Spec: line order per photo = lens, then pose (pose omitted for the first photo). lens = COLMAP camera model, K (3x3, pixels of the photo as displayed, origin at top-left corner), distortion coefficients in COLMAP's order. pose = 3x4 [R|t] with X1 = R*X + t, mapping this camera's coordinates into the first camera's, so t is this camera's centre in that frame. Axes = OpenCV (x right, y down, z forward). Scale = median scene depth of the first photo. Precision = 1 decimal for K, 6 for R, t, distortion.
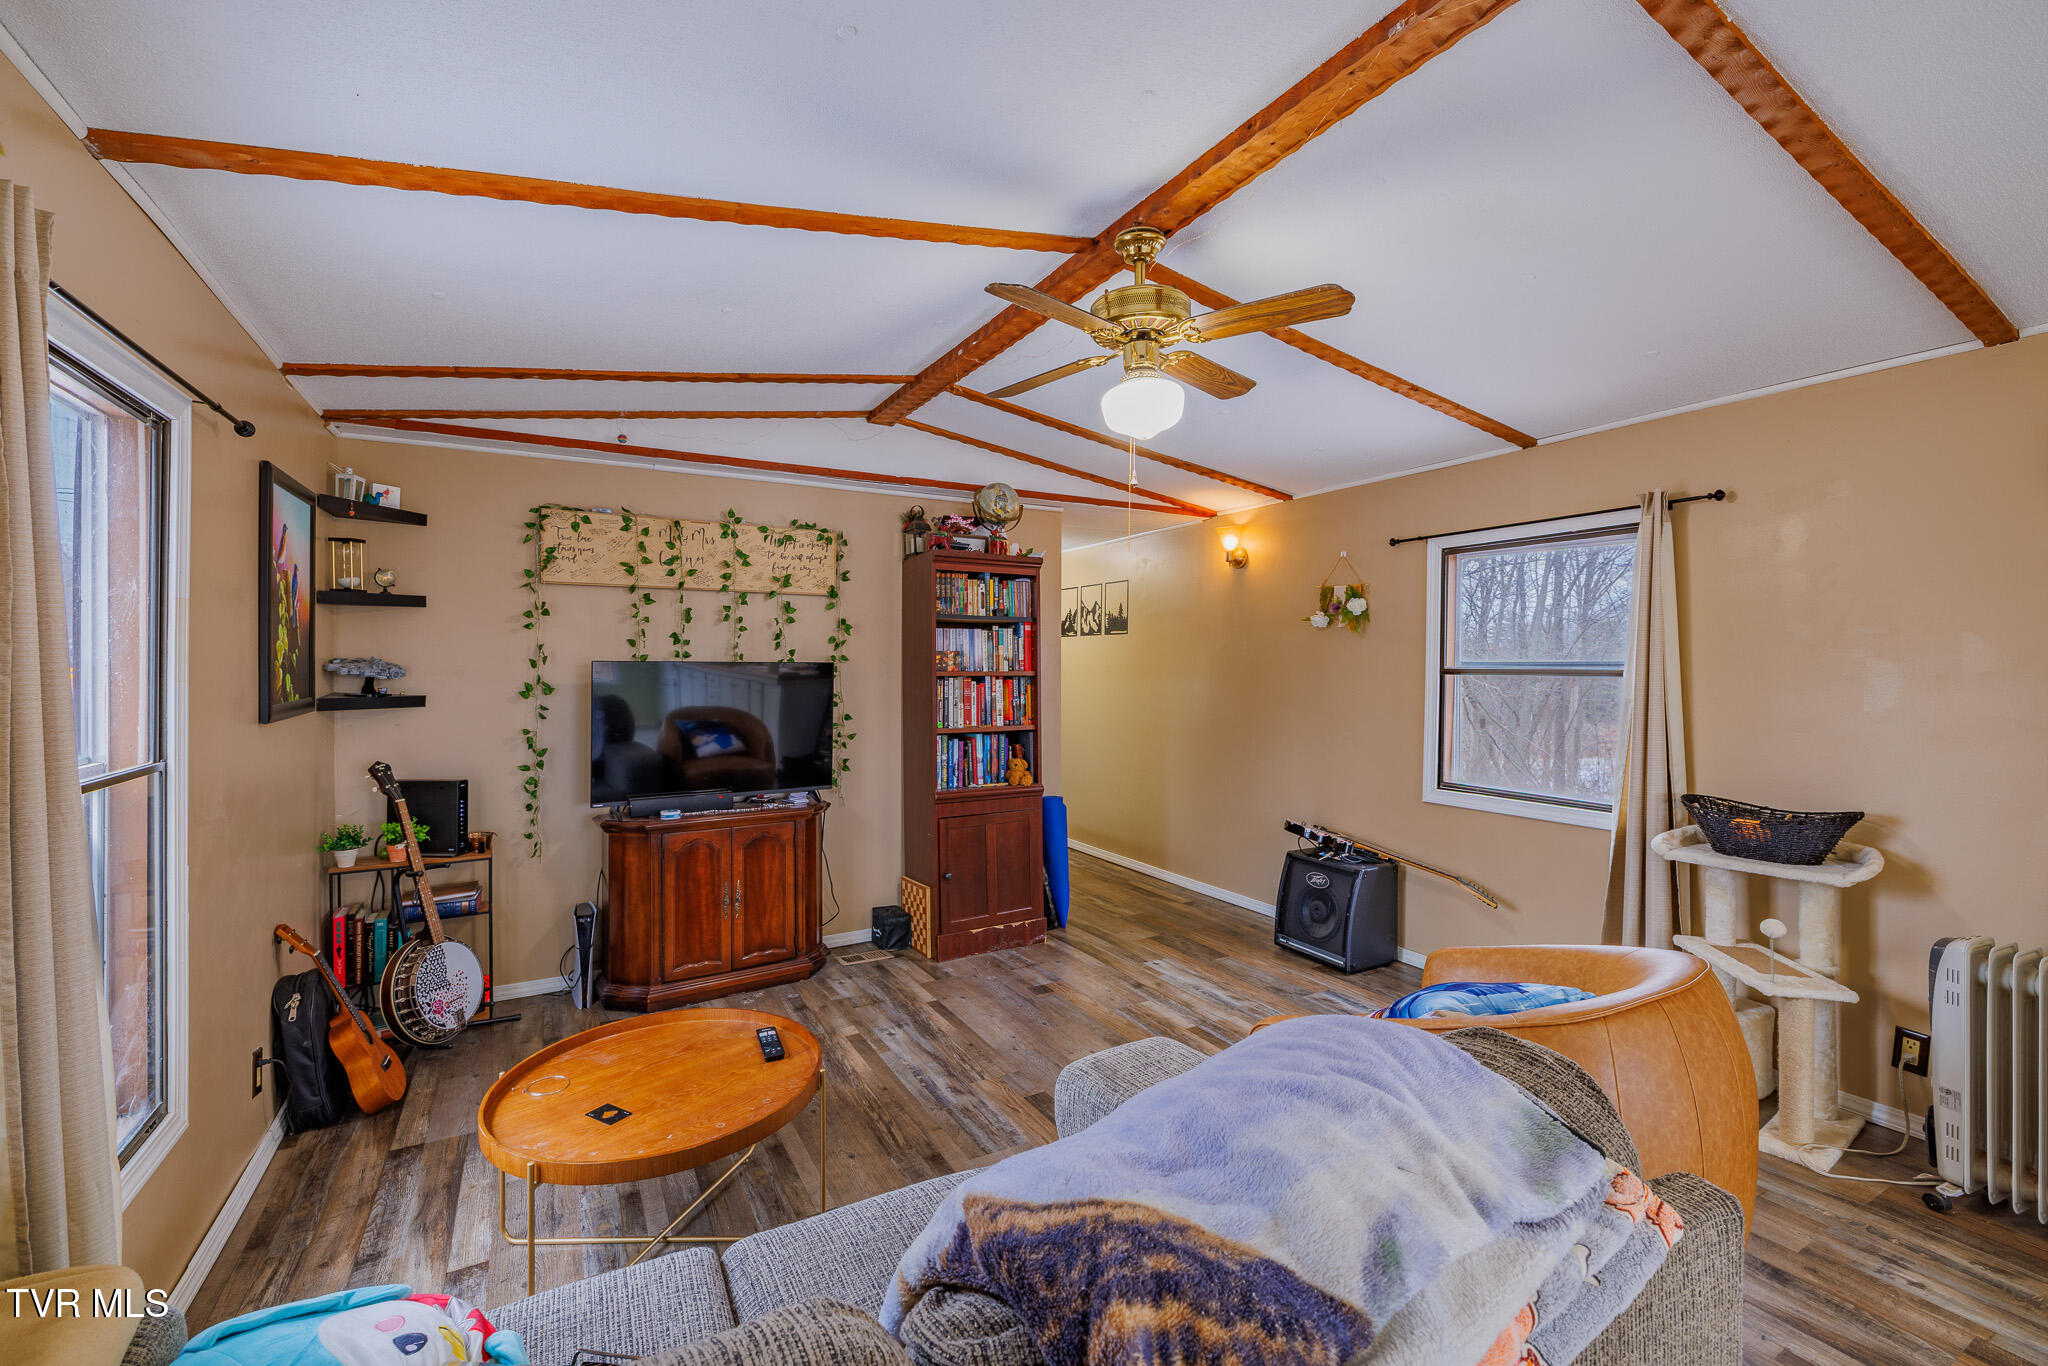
lens RADIAL K [[859.8, 0, 1035.1], [0, 859.8, 664.2], [0, 0, 1]] dist [0.001367, 0.000640]
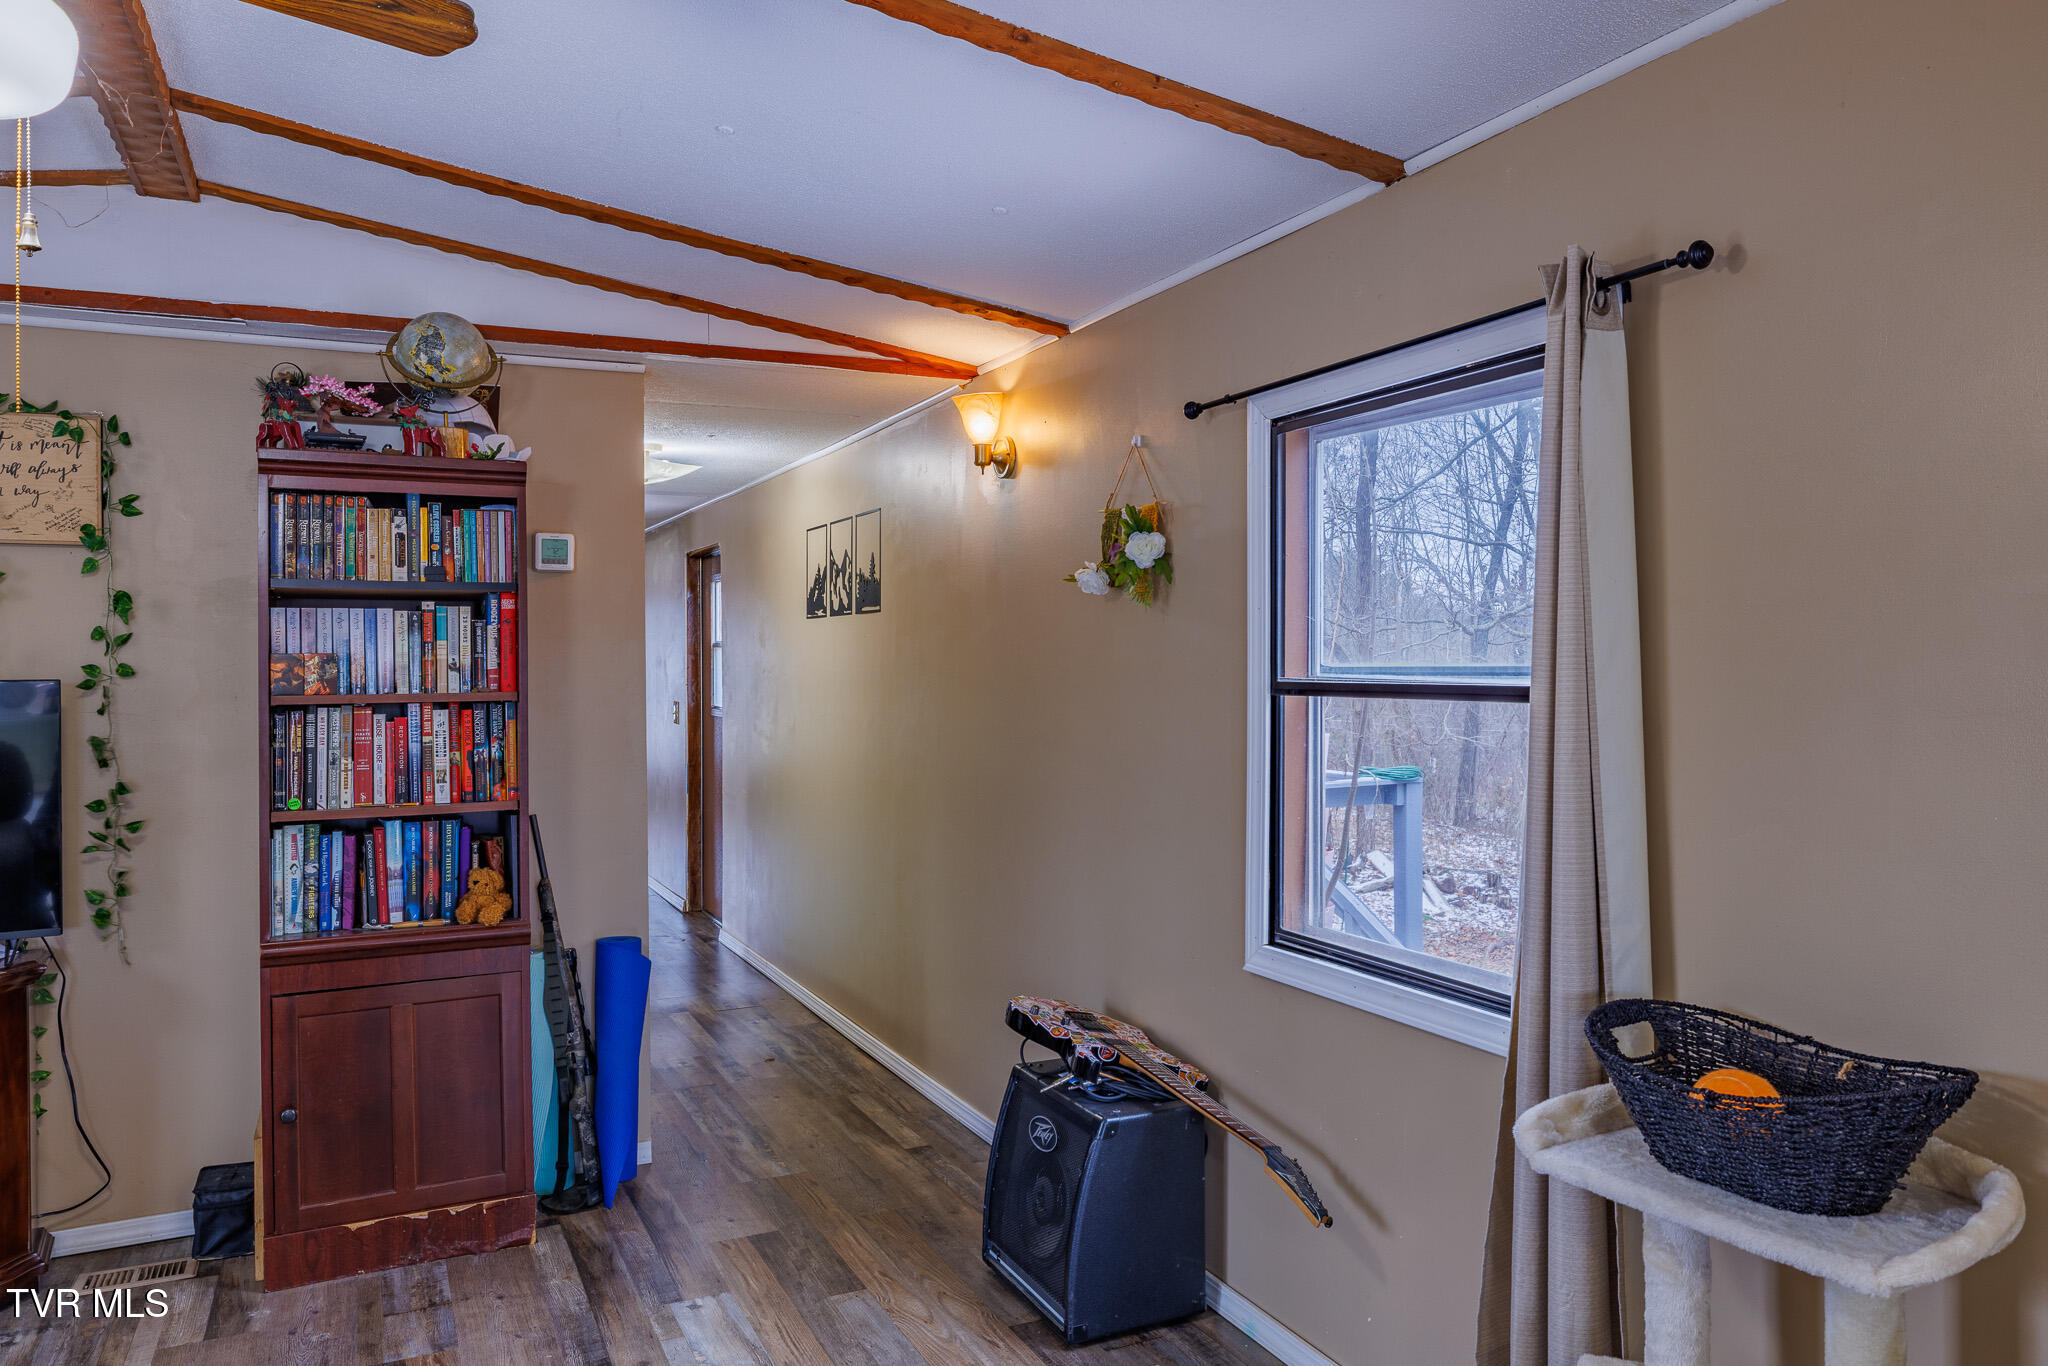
lens RADIAL K [[1420.7, 0, 1018.8], [0, 1420.7, 656.9], [0, 0, 1]] dist [-0.007205, 0.007197]
pose [[0.997305, -0.010547, -0.072606, 0.372446], [0.010368, 0.999942, -0.002848, -0.007119], [0.072632, 0.002087, 0.997357, 0.224763]]
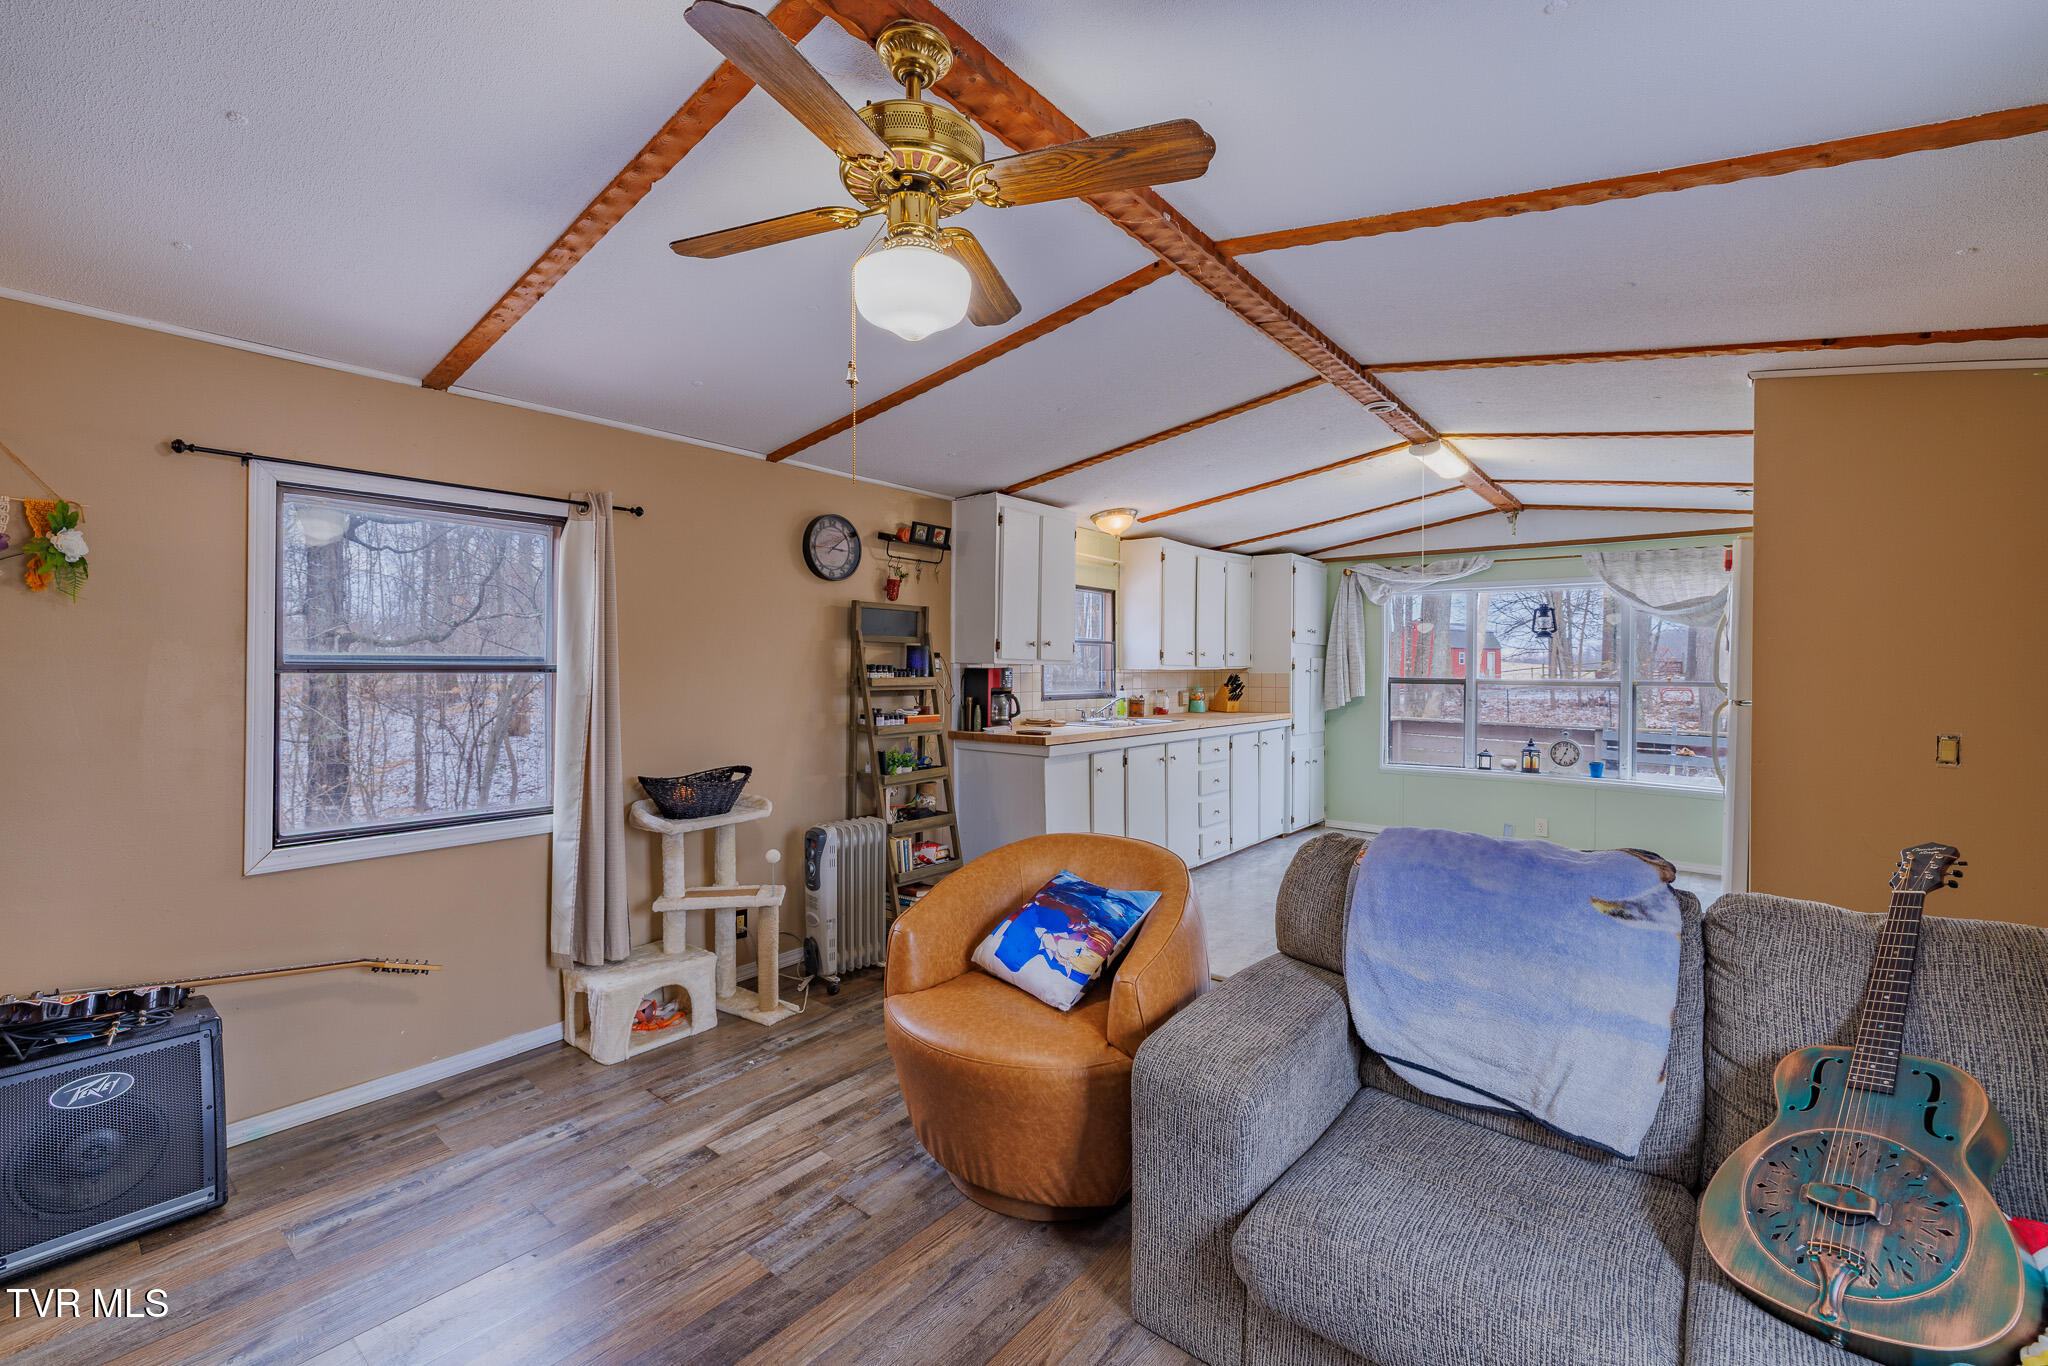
lens RADIAL K [[859.8, 0, 1031.5], [0, 859.8, 679.0], [0, 0, 1]] dist [0.001367, 0.000640]
pose [[-0.362867, 0.004663, 0.931829, -0.329629], [0.011866, 0.999930, -0.000383, 0.022199], [-0.931766, 0.010918, -0.362896, 0.667506]]
